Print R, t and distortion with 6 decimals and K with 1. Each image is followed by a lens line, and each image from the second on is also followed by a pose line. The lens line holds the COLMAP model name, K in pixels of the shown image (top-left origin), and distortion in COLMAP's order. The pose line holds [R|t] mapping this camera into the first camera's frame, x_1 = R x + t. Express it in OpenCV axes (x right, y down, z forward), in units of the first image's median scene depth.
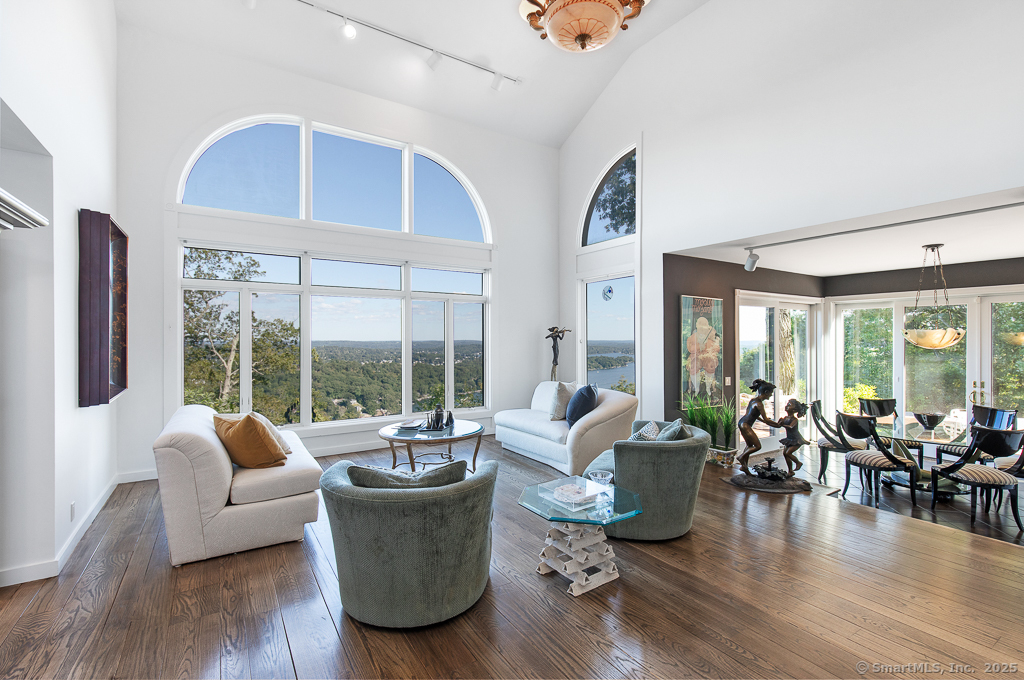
lens RADIAL K [[458.9, 0, 514.1], [0, 458.9, 342.0], [0, 0, 1]] dist [-0.000471, -0.000151]
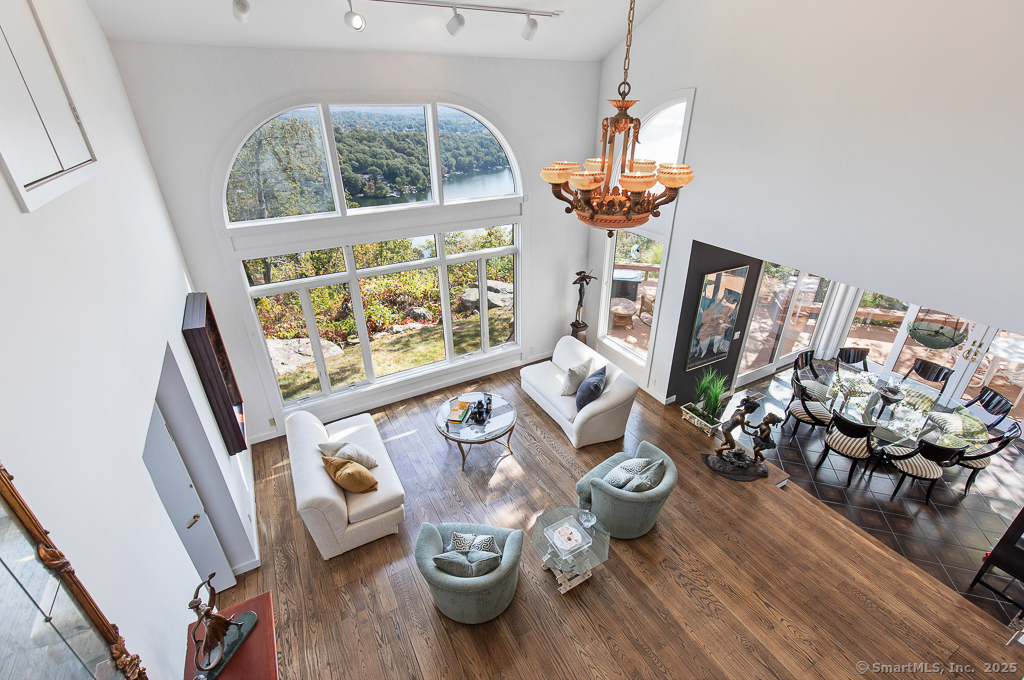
lens RADIAL K [[458.9, 0, 513.6], [0, 458.9, 342.8], [0, 0, 1]] dist [-0.000471, -0.000151]
pose [[0.997775, 0.025289, -0.061692, 0.000862], [0.006121, 0.886624, 0.462451, -0.374659], [0.066392, -0.461799, 0.884496, -0.014319]]
